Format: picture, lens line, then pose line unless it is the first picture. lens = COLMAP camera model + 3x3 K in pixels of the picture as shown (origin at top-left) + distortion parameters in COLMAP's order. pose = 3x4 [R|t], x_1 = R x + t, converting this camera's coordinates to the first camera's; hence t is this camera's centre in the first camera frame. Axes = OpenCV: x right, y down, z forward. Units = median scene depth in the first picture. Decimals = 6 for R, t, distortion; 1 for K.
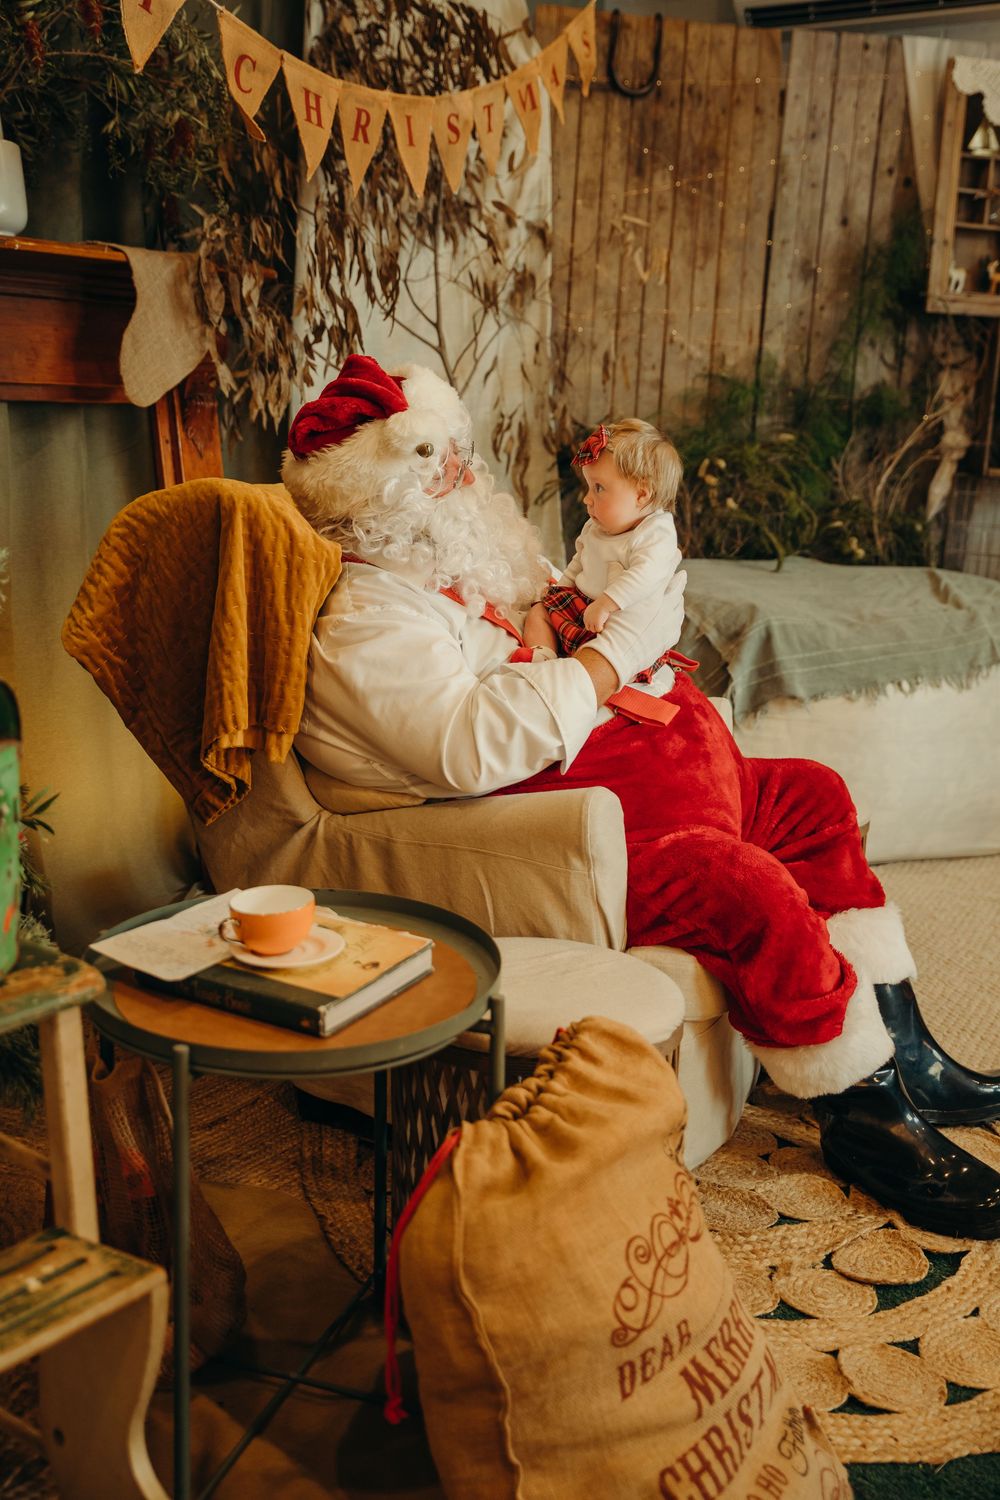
lens RADIAL K [[1611.7, 0, 499.5], [0, 1611.7, 639.5], [0, 0, 1]] dist [0.008192, -0.022007]
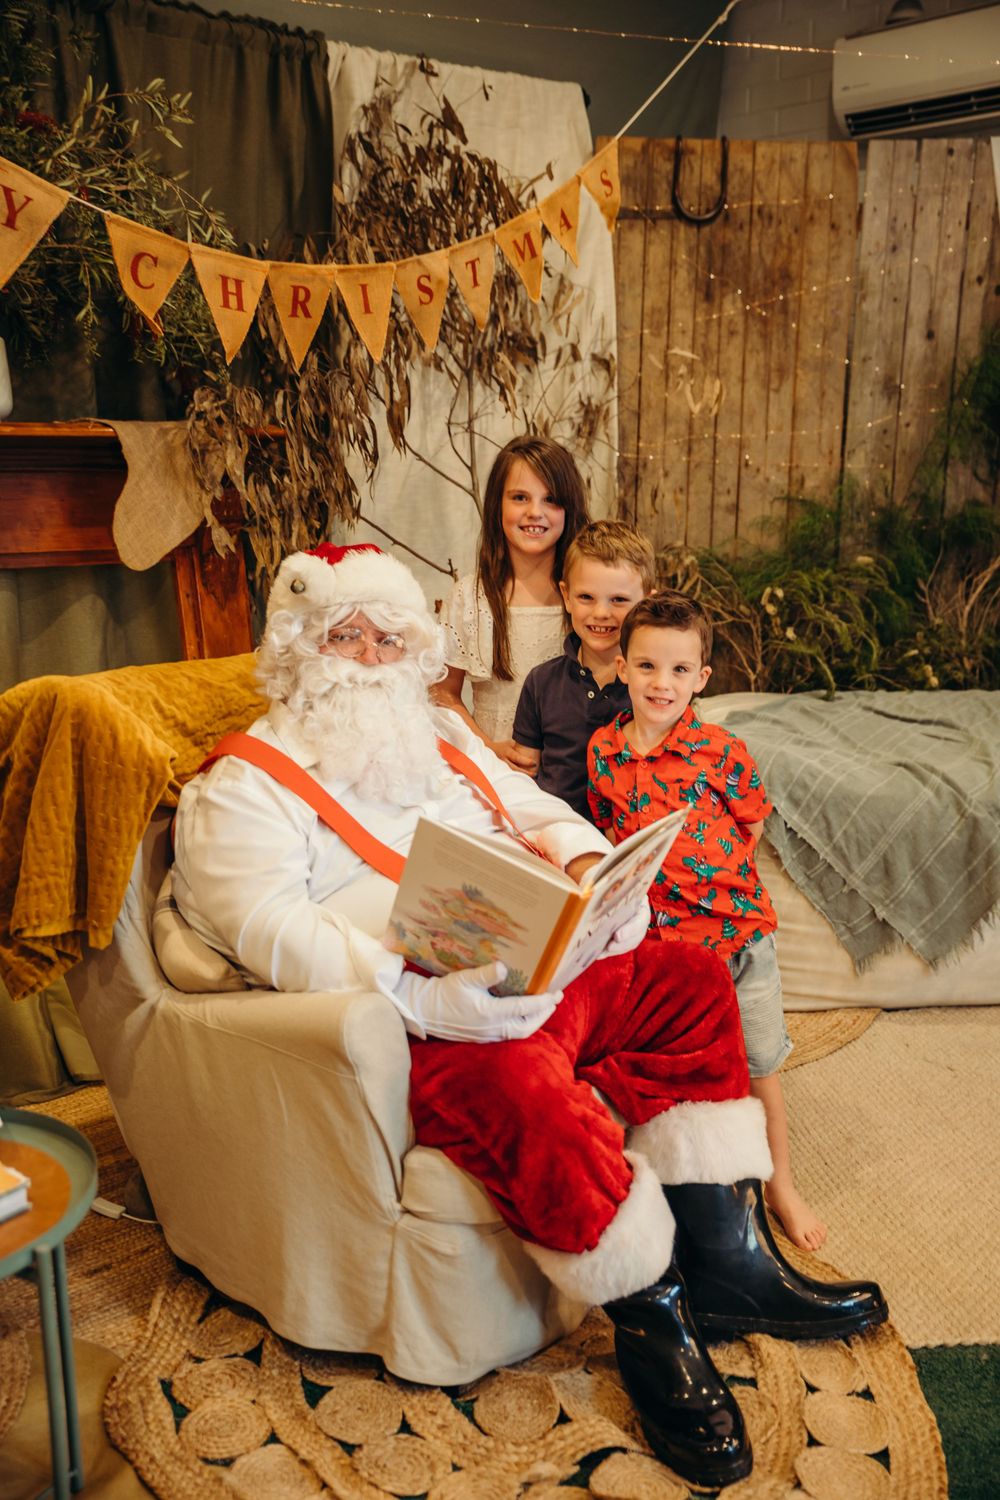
lens RADIAL K [[1526.4, 0, 500.0], [0, 1526.4, 750.0], [0, 0, 1]] dist [-0.007356, 0.030080]
pose [[0.978452, 0.005951, -0.206391, 0.156822], [0.001206, 0.999403, 0.034534, -0.042924], [0.206473, -0.034038, 0.977860, 0.041420]]
